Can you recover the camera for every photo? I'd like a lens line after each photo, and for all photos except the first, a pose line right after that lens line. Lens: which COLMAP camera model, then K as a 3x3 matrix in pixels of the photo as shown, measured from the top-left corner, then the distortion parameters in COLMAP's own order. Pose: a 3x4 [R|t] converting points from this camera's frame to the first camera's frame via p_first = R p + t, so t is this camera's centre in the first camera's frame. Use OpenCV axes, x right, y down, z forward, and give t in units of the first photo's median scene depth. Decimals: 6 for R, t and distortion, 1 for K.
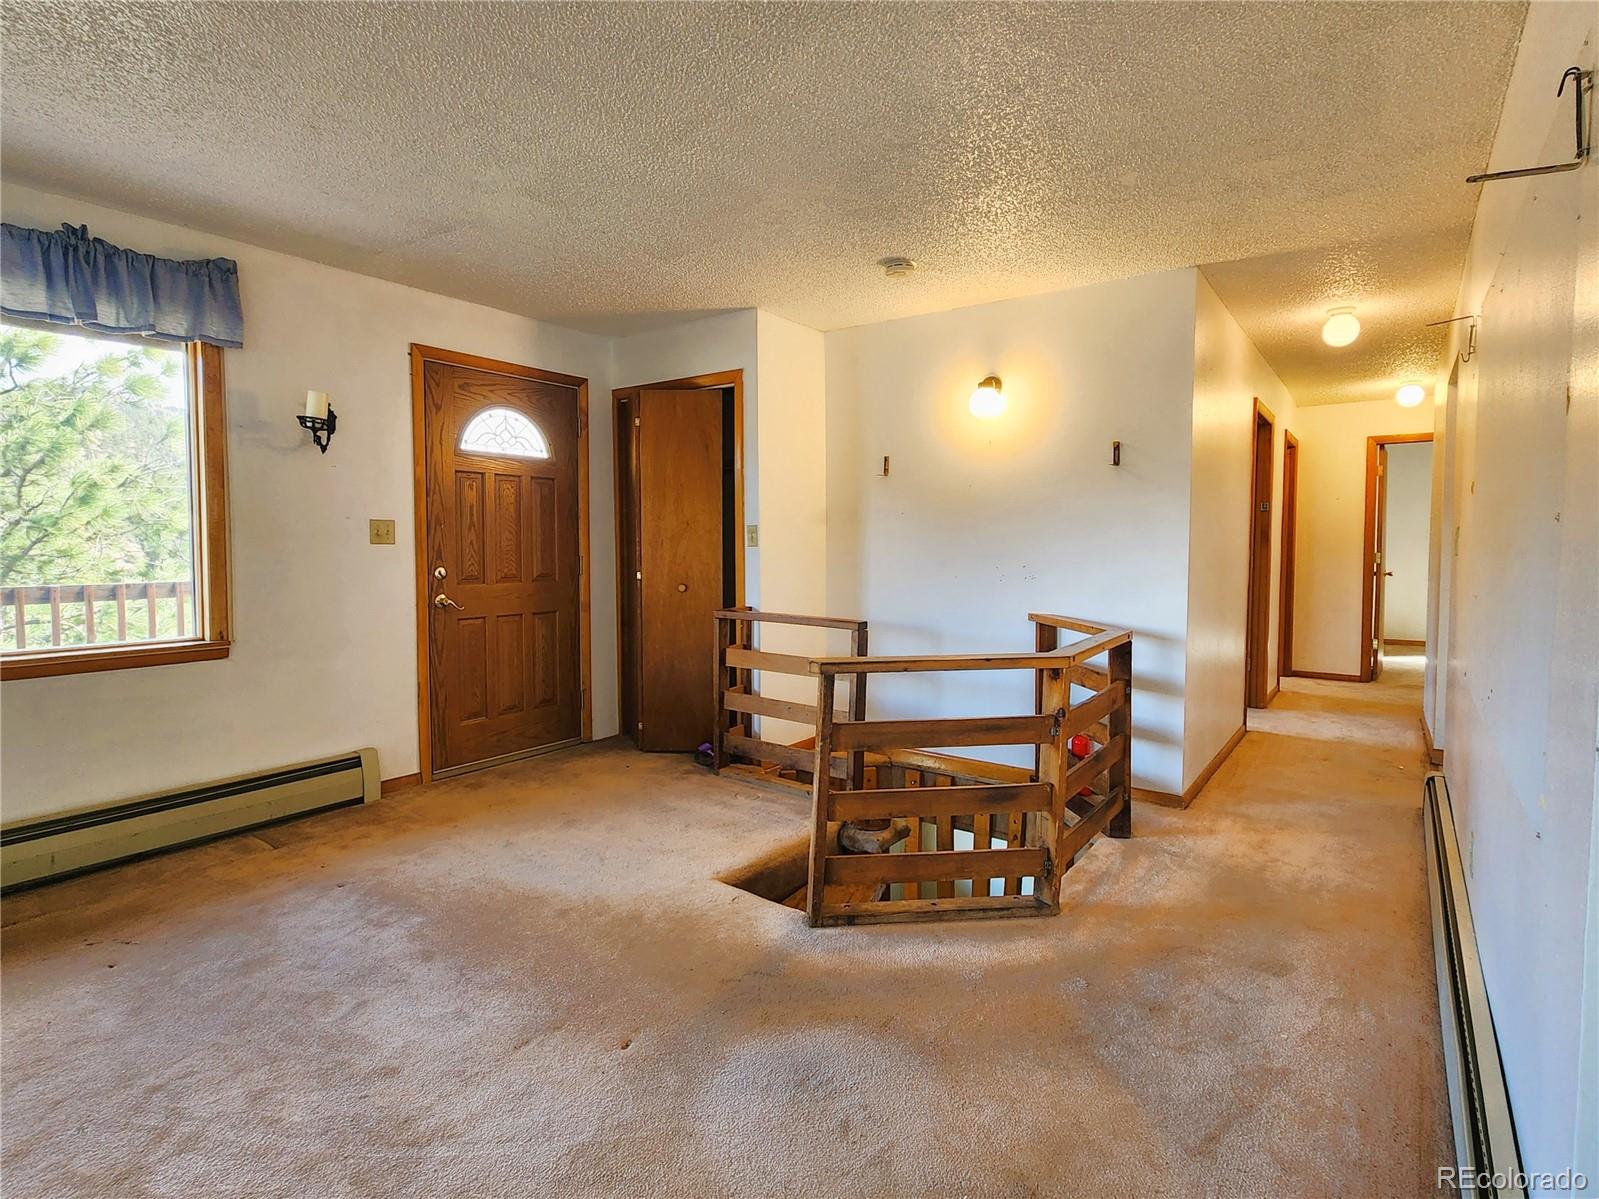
lens RADIAL K [[813.1, 0, 797.0], [0, 813.1, 585.3], [0, 0, 1]] dist [0.000722, -0.001090]
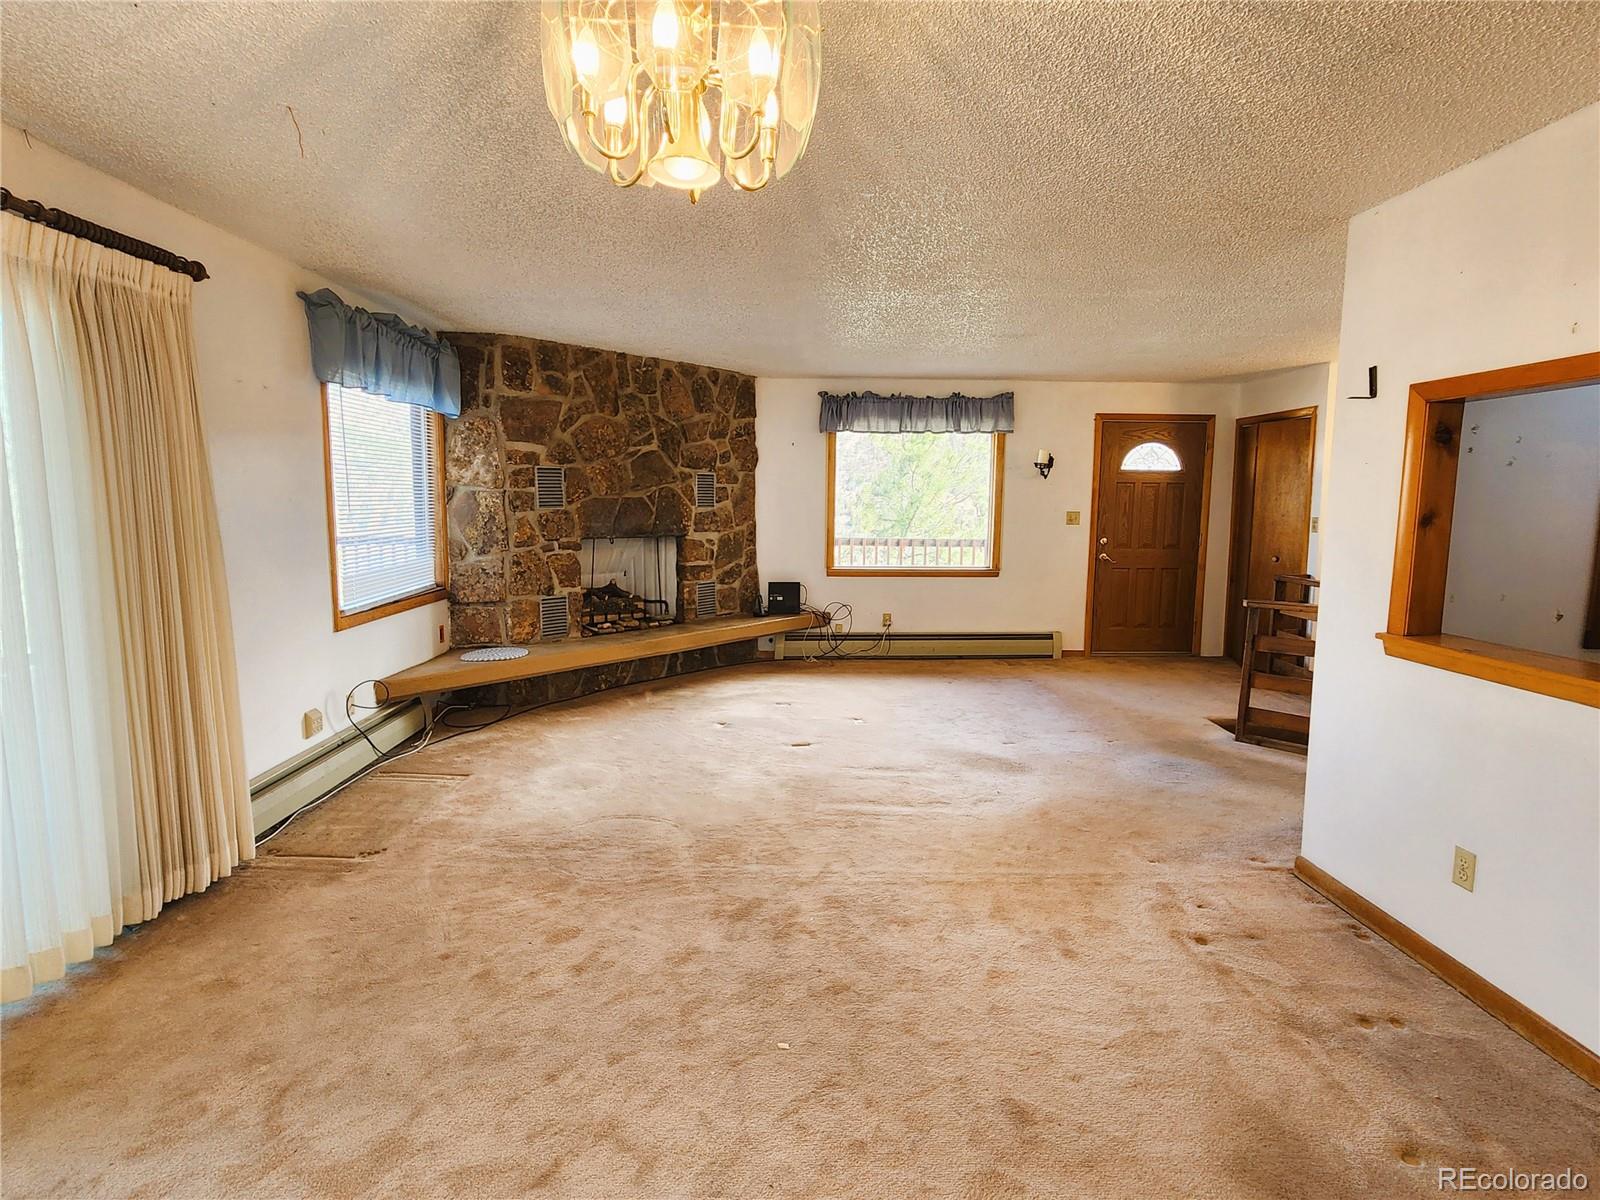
lens RADIAL K [[800.7, 0, 793.9], [0, 800.7, 585.3], [0, 0, 1]] dist [-0.000109, -0.000692]
pose [[0.617210, 0.090629, -0.781561, 0.503562], [-0.049493, 0.995849, 0.076392, -0.018763], [0.785240, -0.008468, 0.619133, -0.594402]]
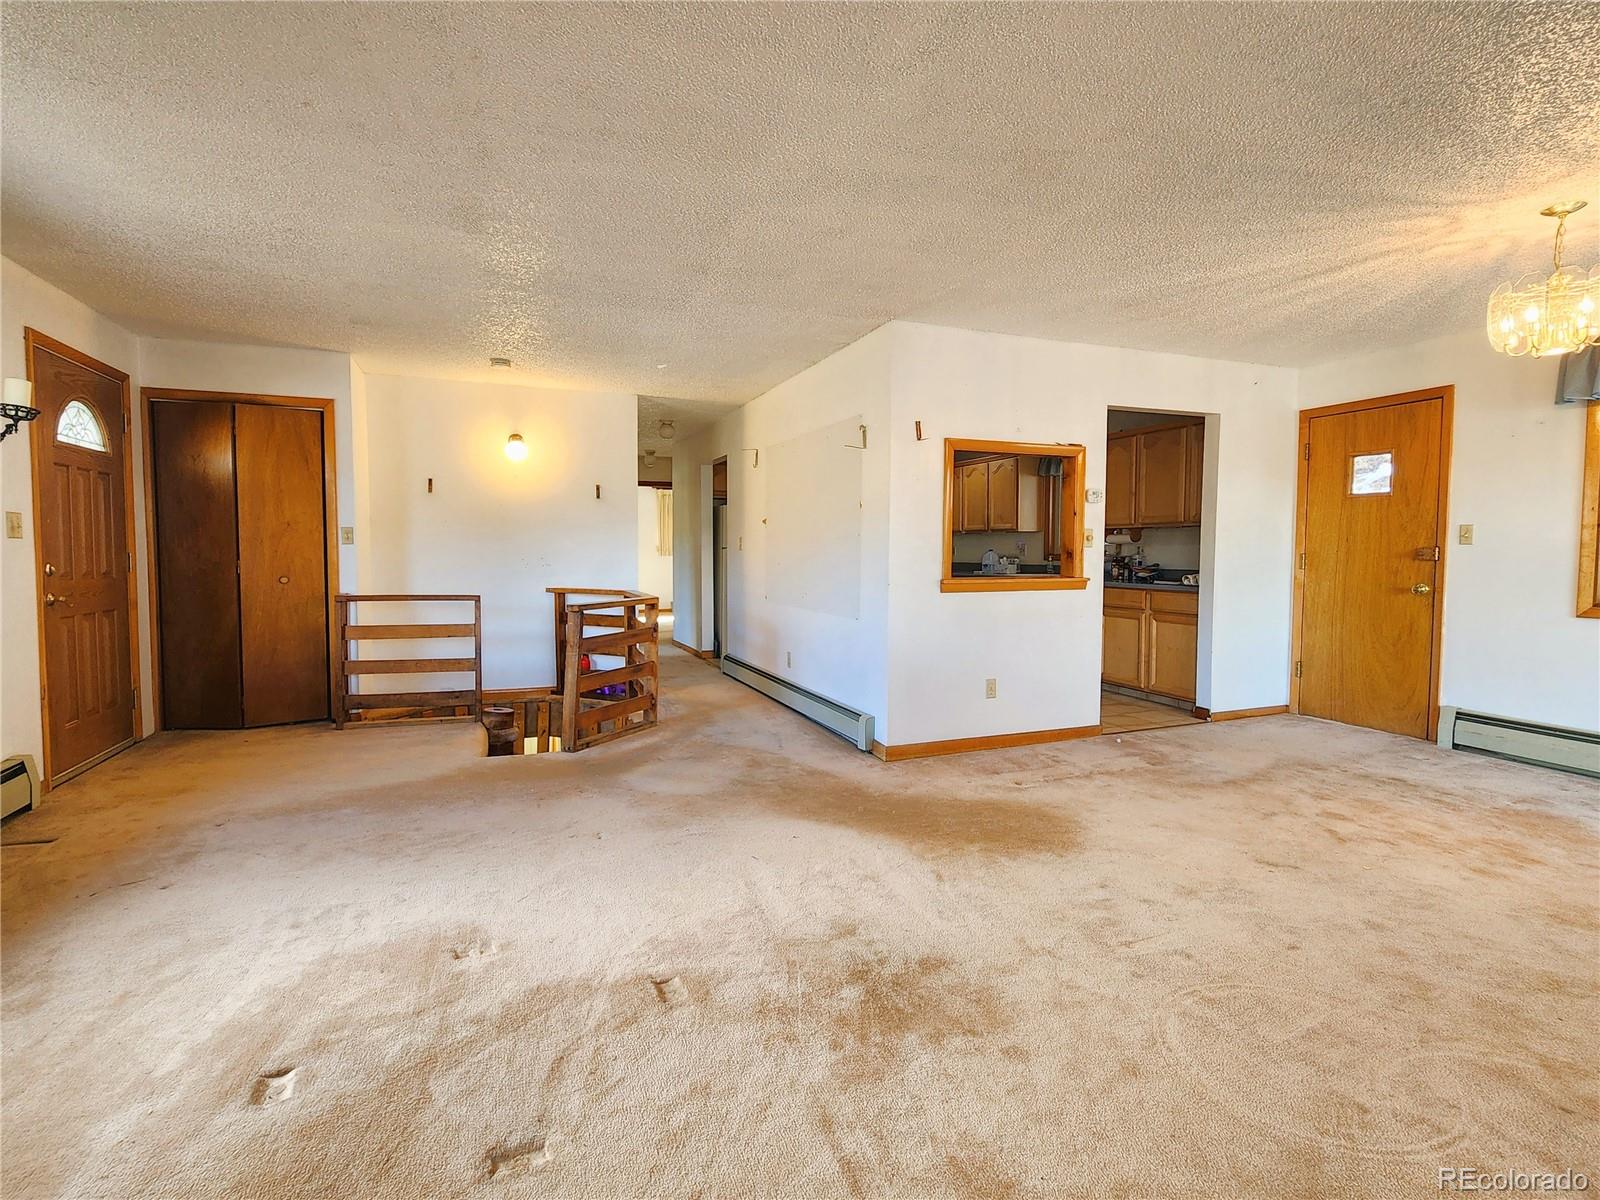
lens RADIAL K [[789.7, 0, 803.8], [0, 789.7, 596.8], [0, 0, 1]] dist [-0.000630, -0.000297]
pose [[0.529988, -0.048853, 0.846597, -0.740143], [0.042872, 0.998606, 0.030786, 0.026147], [-0.846921, 0.019980, 0.531343, -0.235228]]
